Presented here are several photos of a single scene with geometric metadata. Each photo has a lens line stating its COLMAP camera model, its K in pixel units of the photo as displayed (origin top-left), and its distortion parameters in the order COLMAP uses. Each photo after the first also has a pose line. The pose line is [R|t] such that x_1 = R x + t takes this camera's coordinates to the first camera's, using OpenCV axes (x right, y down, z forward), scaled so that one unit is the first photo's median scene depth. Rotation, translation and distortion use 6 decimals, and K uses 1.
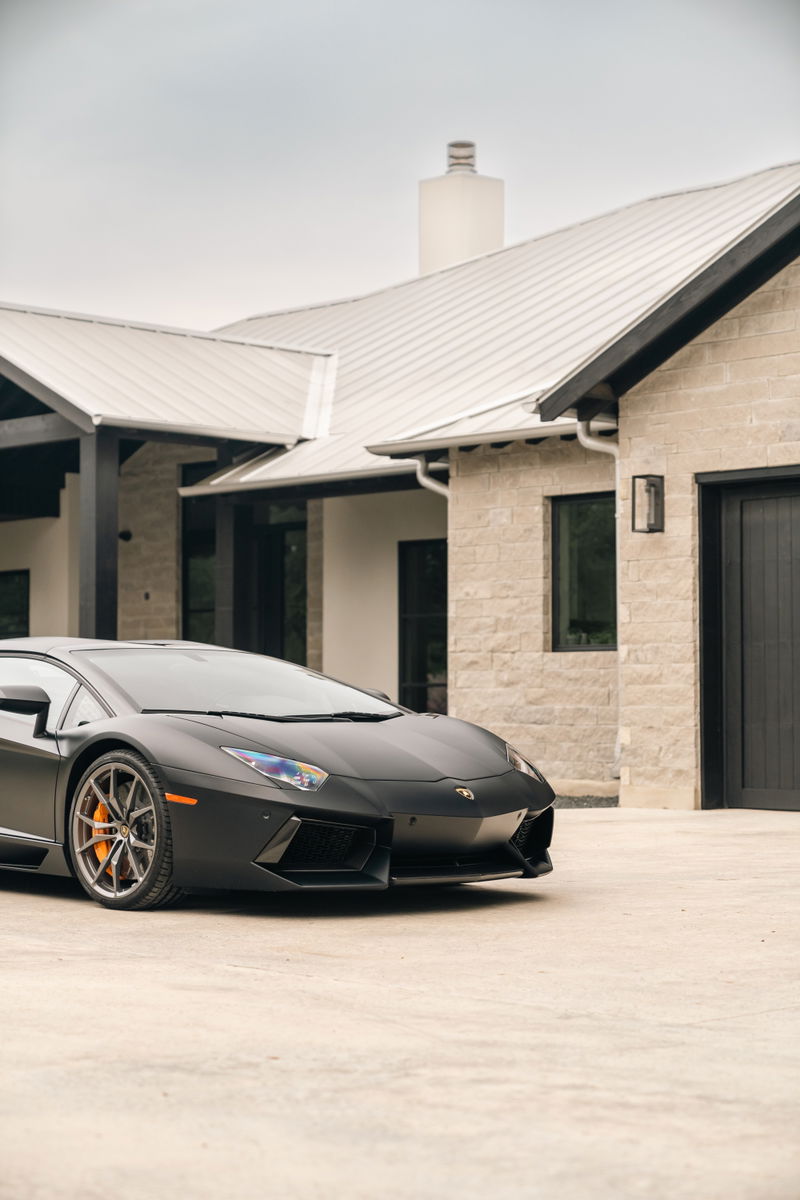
lens RADIAL K [[2307.3, 0, 394.7], [0, 2307.3, 599.1], [0, 0, 1]] dist [0.015935, 0.000000]
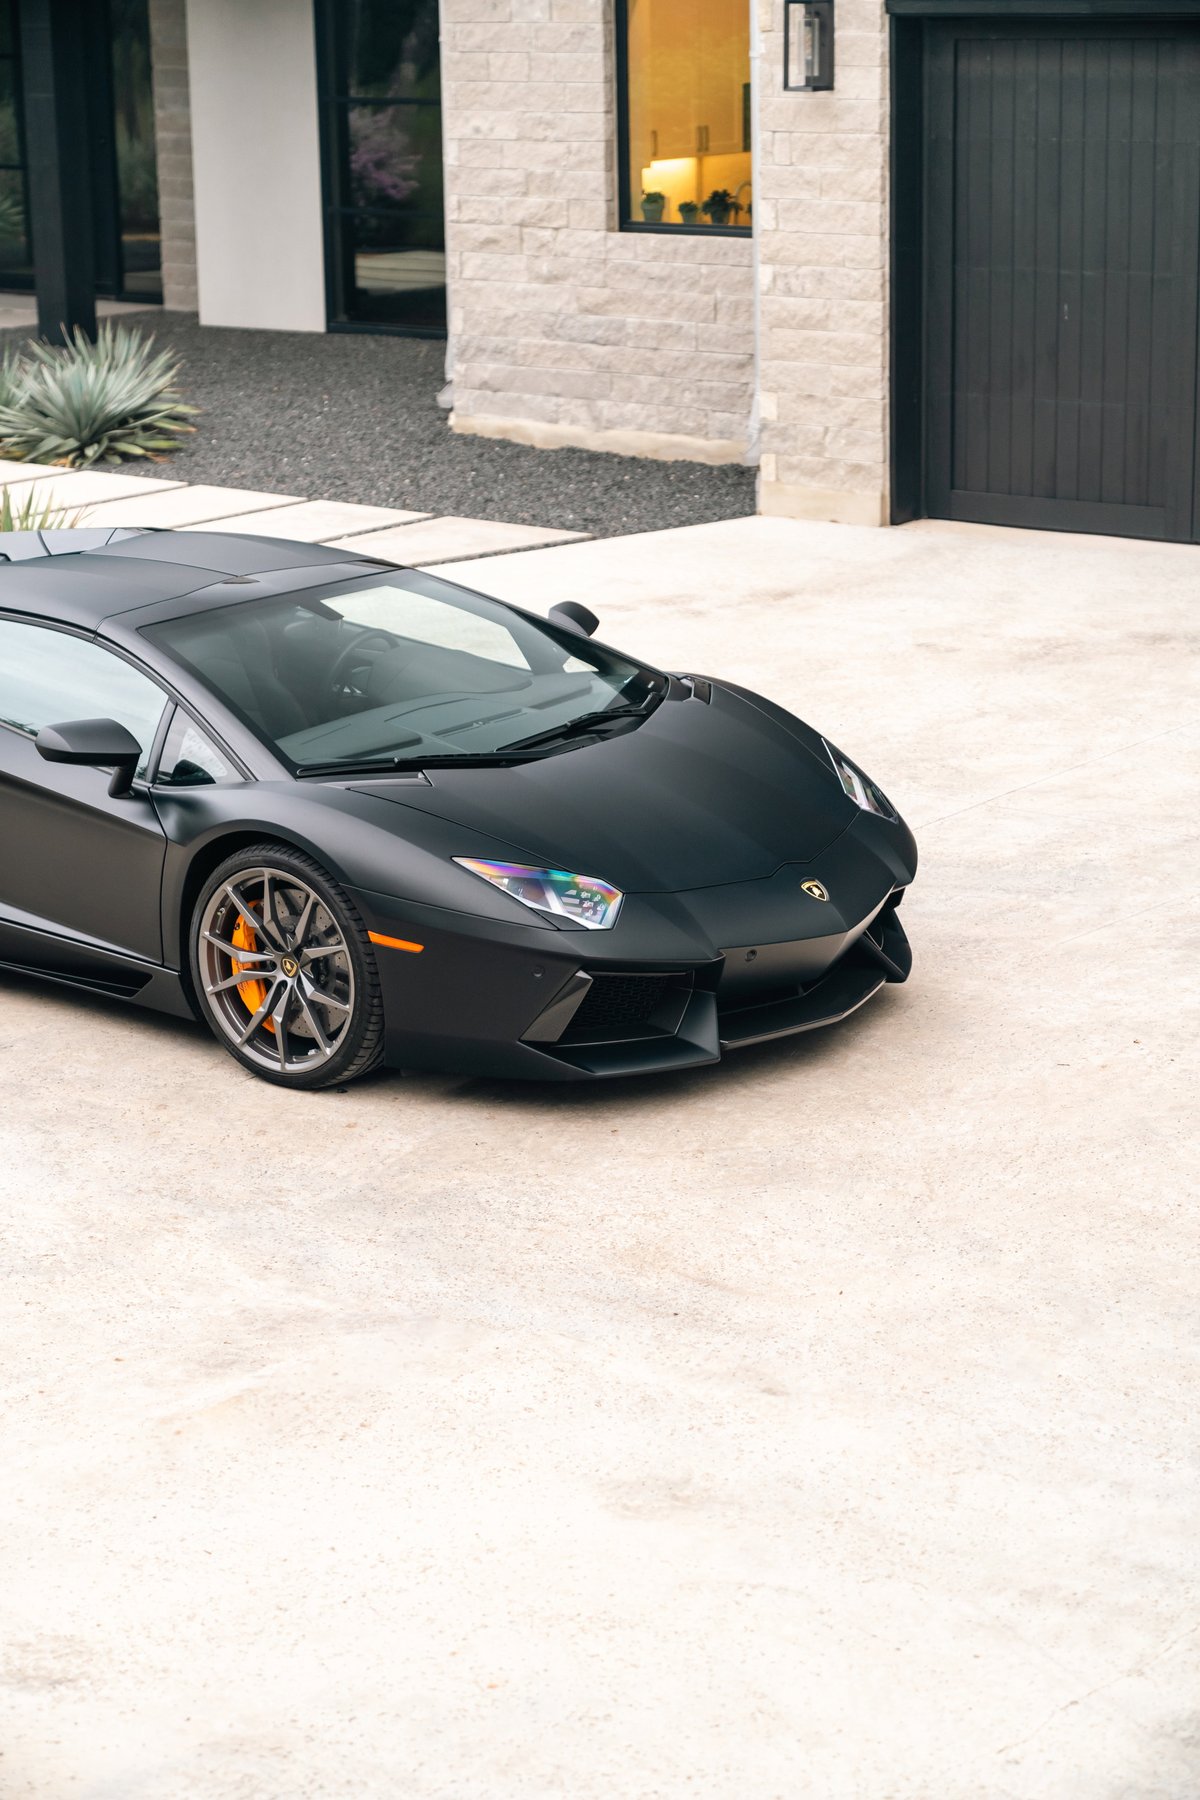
lens RADIAL K [[3501.9, 0, 625.8], [0, 3501.9, 847.5], [0, 0, 1]] dist [0.006055, 0.000000]
pose [[0.989522, -0.051029, 0.135062, -0.079975], [0.009285, 0.956014, 0.293174, -0.112331], [-0.144082, -0.288848, 0.946471, 0.037614]]
